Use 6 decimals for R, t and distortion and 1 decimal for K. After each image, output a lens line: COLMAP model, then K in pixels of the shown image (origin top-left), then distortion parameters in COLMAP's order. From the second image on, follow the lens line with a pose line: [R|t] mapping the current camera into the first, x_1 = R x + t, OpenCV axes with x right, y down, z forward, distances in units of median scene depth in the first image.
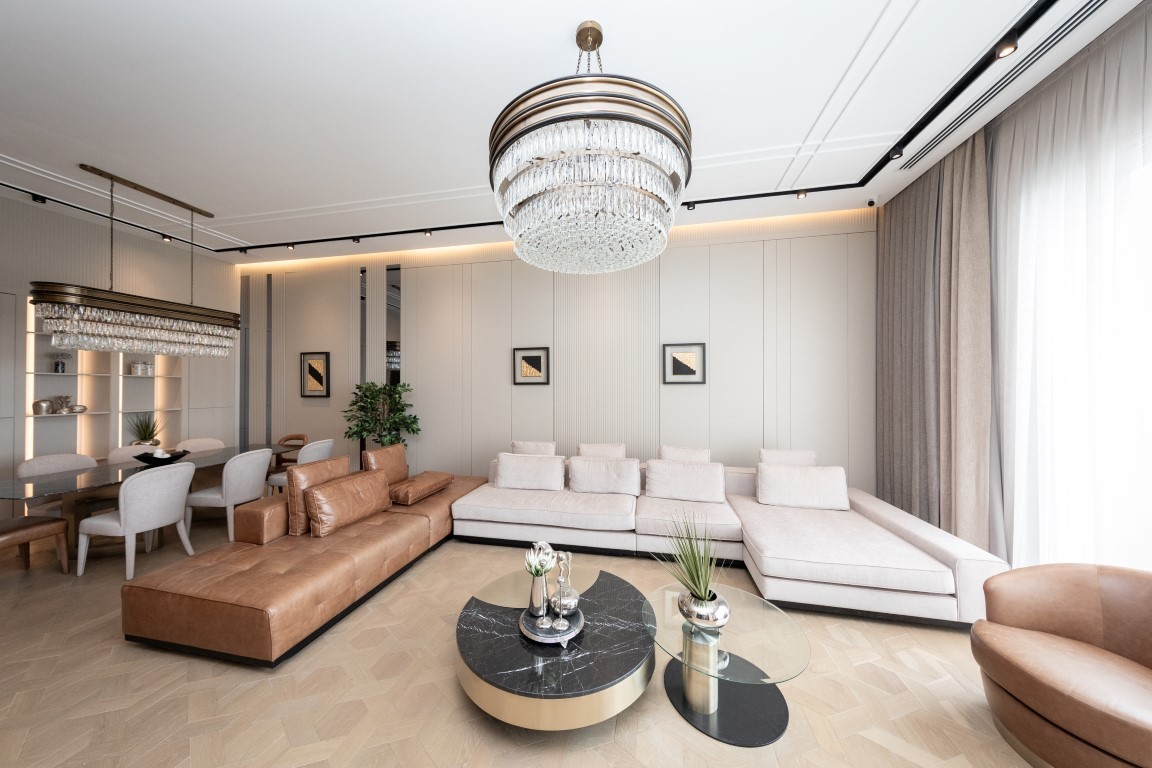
lens RADIAL K [[365.5, 0, 577.7], [0, 365.5, 386.5], [0, 0, 1]] dist [0.004445, -0.000063]
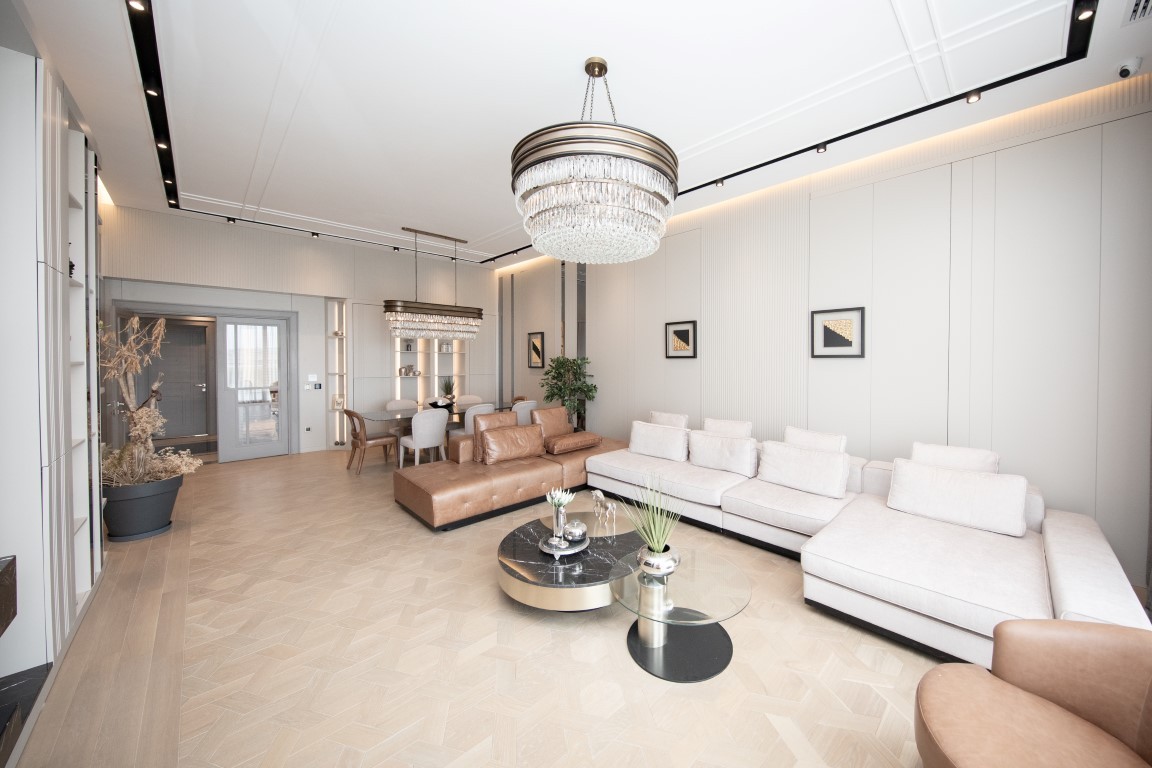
lens RADIAL K [[407.6, 0, 633.7], [0, 407.6, 366.5], [0, 0, 1]] dist [-0.001108, -0.000301]
pose [[0.855638, 0.010968, -0.517458, 0.419650], [-0.002226, 0.999844, 0.017512, -0.002470], [0.517569, -0.013833, 0.855529, -0.043152]]
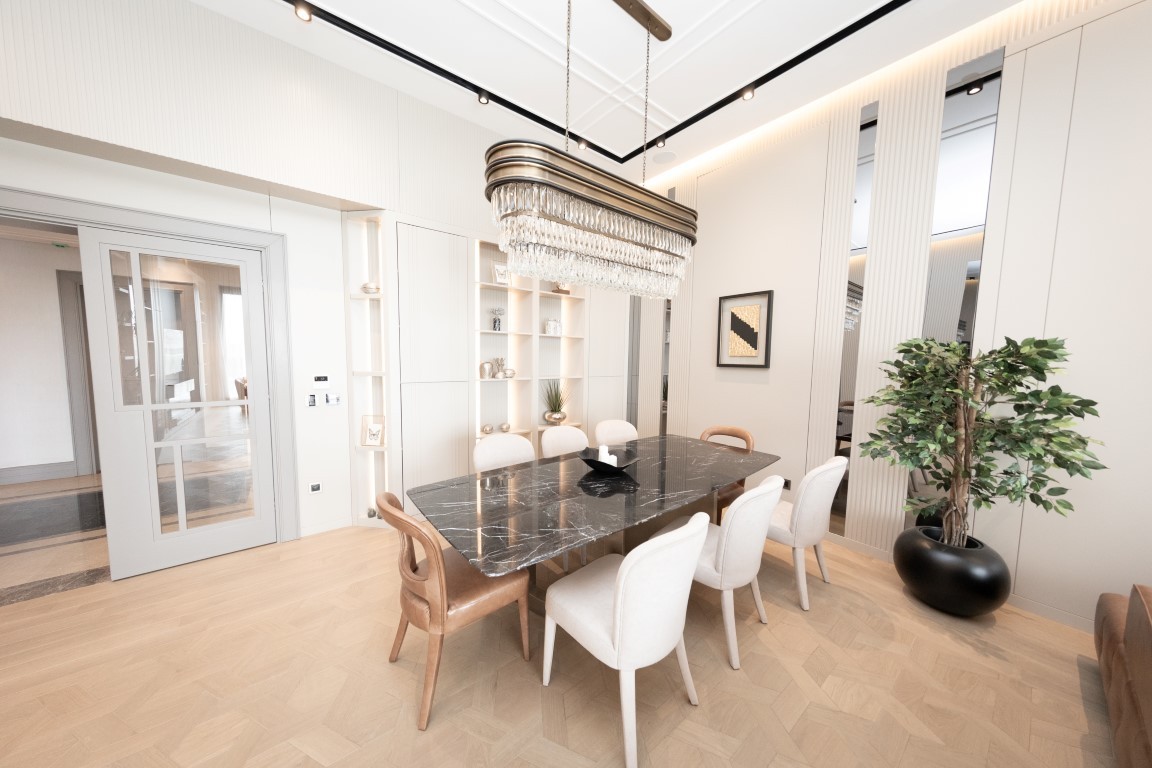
lens RADIAL K [[370.4, 0, 576.0], [0, 370.4, 384.0], [0, 0, 1]] dist [0.000457, -0.000055]
pose [[0.770825, 0.062223, -0.634001, -0.743683], [-0.014914, 0.996708, 0.079688, 0.016071], [0.636873, -0.051970, 0.769215, 0.468925]]
